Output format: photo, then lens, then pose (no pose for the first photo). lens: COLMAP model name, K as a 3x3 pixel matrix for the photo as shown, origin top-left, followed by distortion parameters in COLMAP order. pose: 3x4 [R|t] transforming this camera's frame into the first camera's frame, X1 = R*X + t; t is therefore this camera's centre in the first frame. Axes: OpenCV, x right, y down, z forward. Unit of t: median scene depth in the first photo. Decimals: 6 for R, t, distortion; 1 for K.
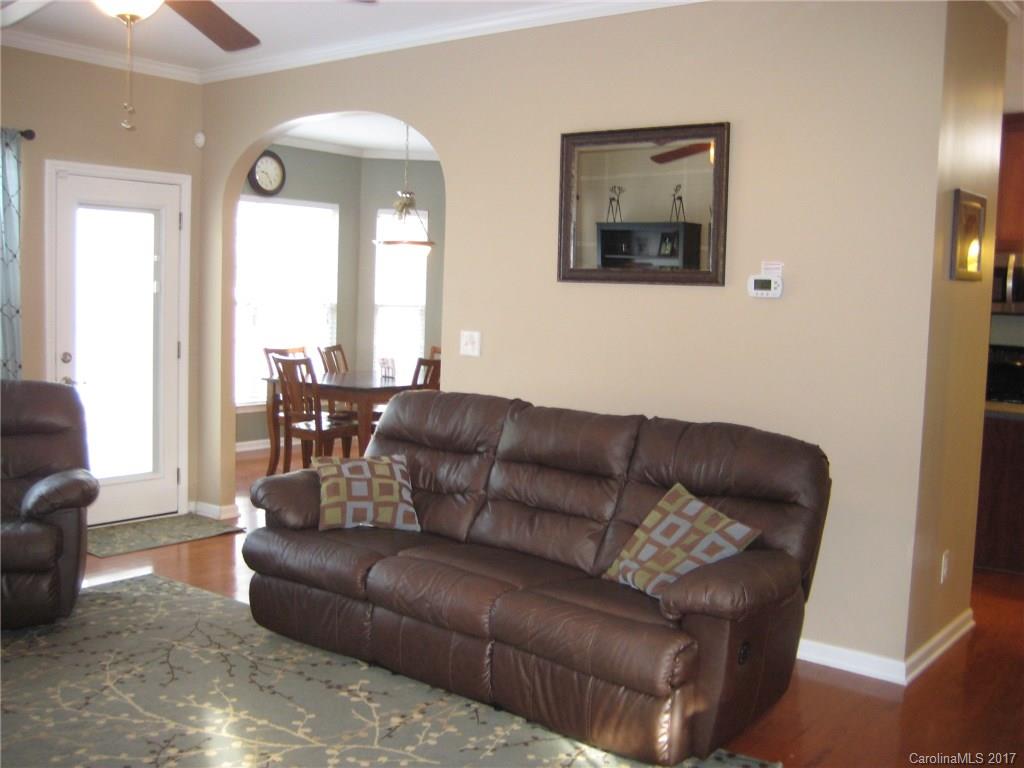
lens RADIAL K [[1066.4, 0, 512.0], [0, 1066.4, 384.0], [0, 0, 1]] dist [-0.152516, 0.189686]
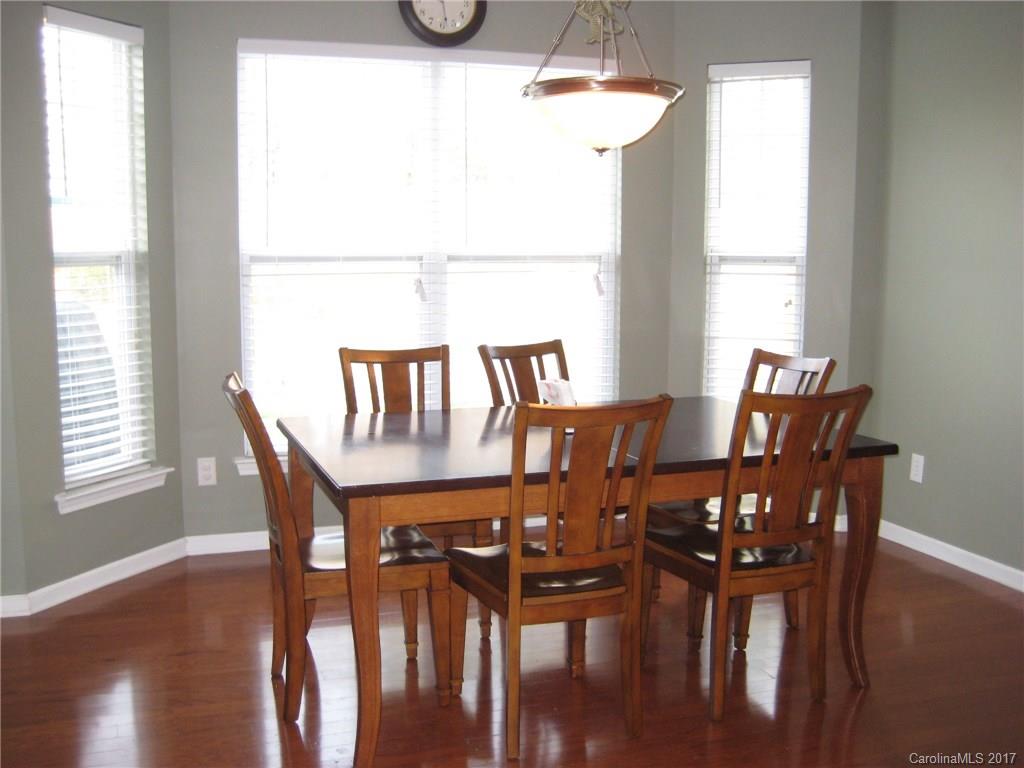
lens RADIAL K [[1066.4, 0, 512.0], [0, 1066.4, 384.0], [0, 0, 1]] dist [-0.152516, 0.189686]
pose [[0.838888, 0.041605, -0.542712, 0.157462], [-0.024089, 0.998935, 0.039345, -0.071793], [0.543771, -0.019933, 0.838997, 1.180889]]
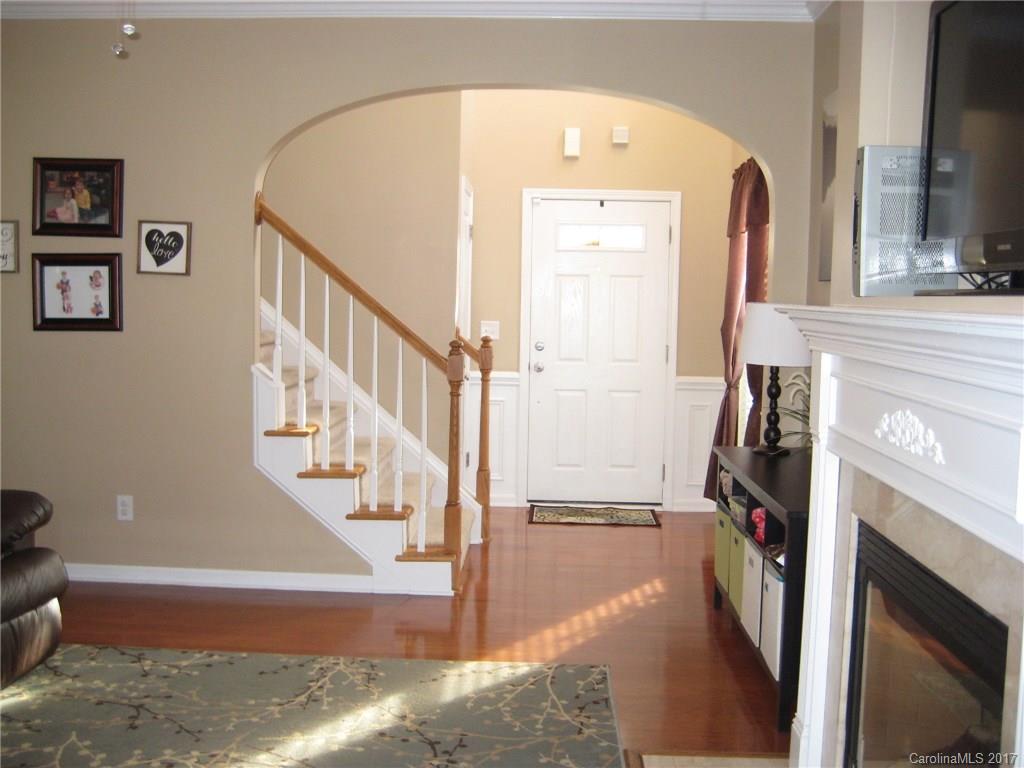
lens RADIAL K [[1066.4, 0, 512.0], [0, 1066.4, 384.0], [0, 0, 1]] dist [-0.152516, 0.189686]
pose [[-0.576012, -0.106724, 0.810444, -0.772855], [0.033621, 0.987509, 0.153937, -0.083589], [-0.816749, 0.115917, -0.565229, 0.825688]]
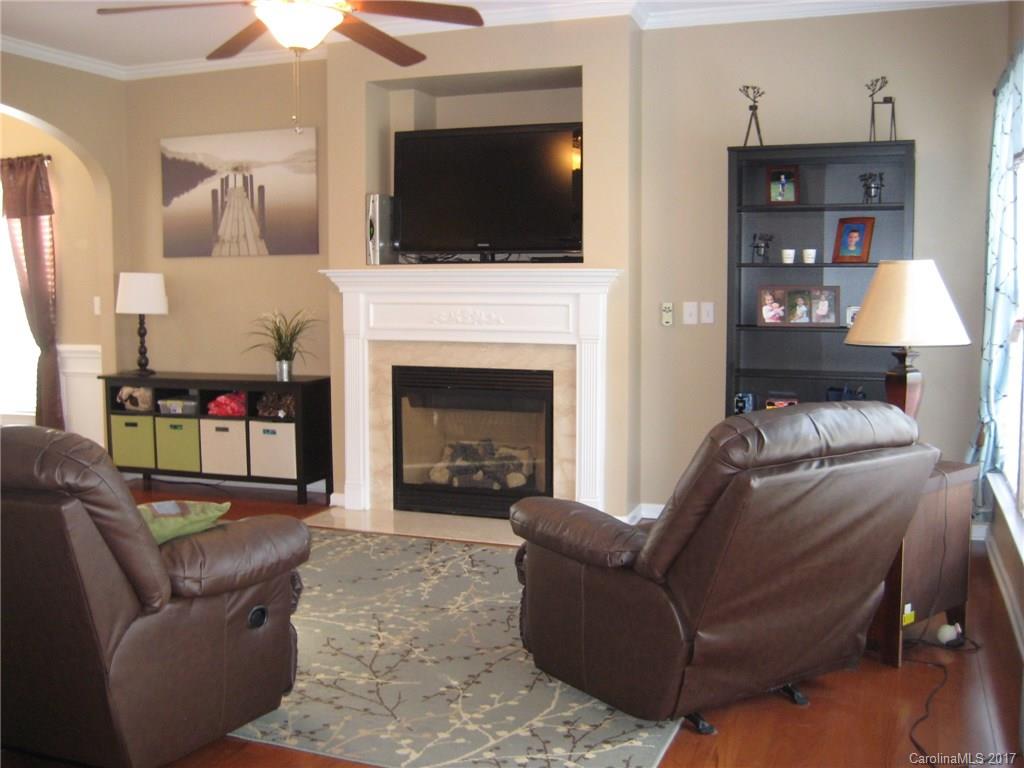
lens RADIAL K [[1066.4, 0, 512.0], [0, 1066.4, 384.0], [0, 0, 1]] dist [-0.152516, 0.189686]
pose [[-0.955951, -0.001238, -0.293522, -0.163198], [-0.052152, 0.984797, 0.165695, -0.114208], [0.288855, 0.173704, -0.941483, 1.618249]]
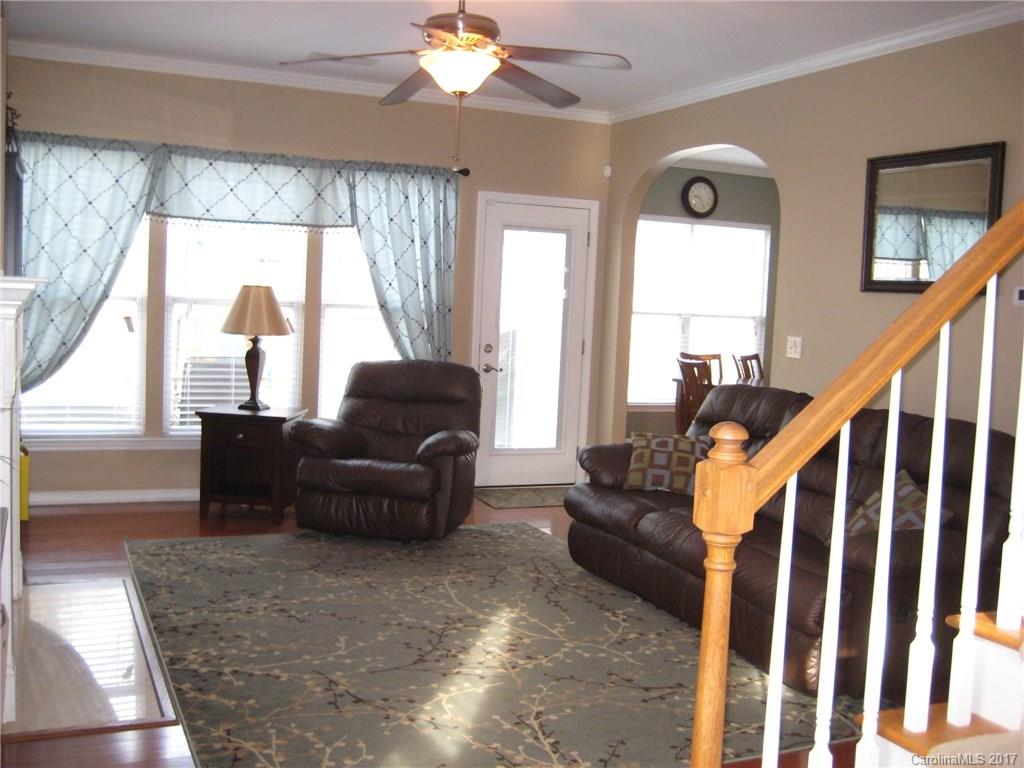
lens RADIAL K [[1066.4, 0, 512.0], [0, 1066.4, 384.0], [0, 0, 1]] dist [-0.152516, 0.189686]
pose [[0.879695, 0.050194, -0.472882, 0.261166], [-0.059890, 0.998190, -0.005460, 0.028627], [0.471752, 0.033124, 0.881109, -0.140280]]
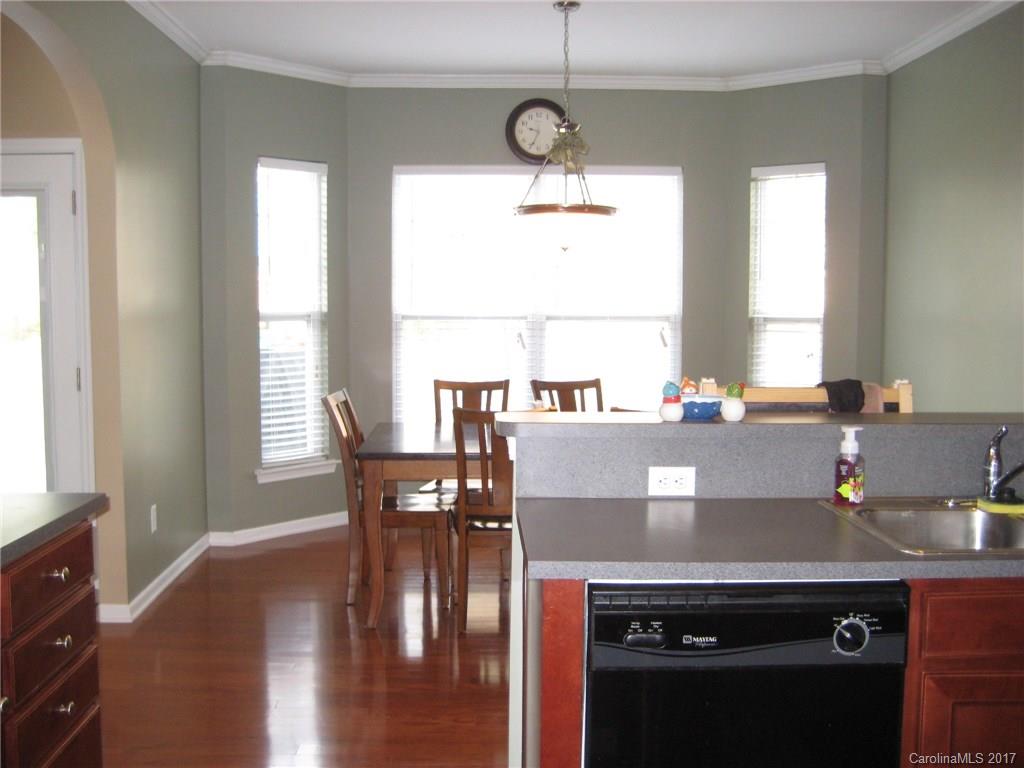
lens RADIAL K [[1066.4, 0, 512.0], [0, 1066.4, 384.0], [0, 0, 1]] dist [-0.152516, 0.189686]
pose [[0.634580, 0.033338, -0.772138, 0.613272], [-0.050461, 0.998725, 0.001651, -0.064726], [0.771208, 0.037915, 0.635453, 1.092557]]
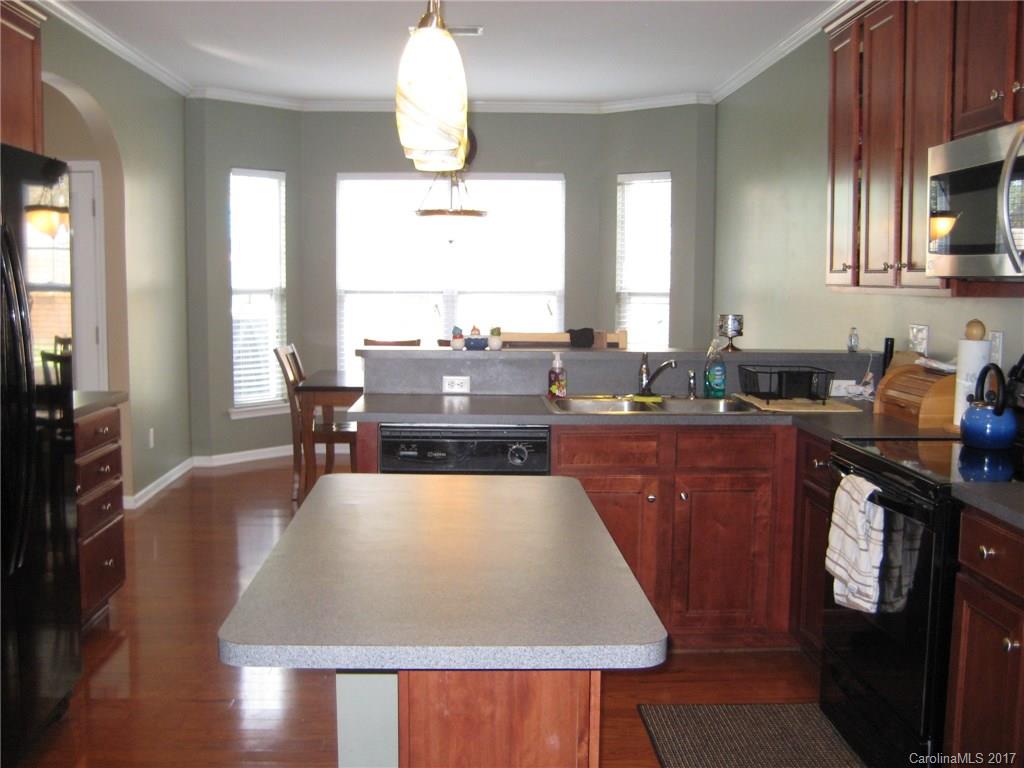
lens RADIAL K [[1066.4, 0, 512.0], [0, 1066.4, 384.0], [0, 0, 1]] dist [-0.152516, 0.189686]
pose [[0.639867, 0.050228, -0.766842, 1.006122], [-0.052932, 0.998372, 0.021226, -0.040107], [0.766660, 0.027009, 0.641485, 0.937481]]
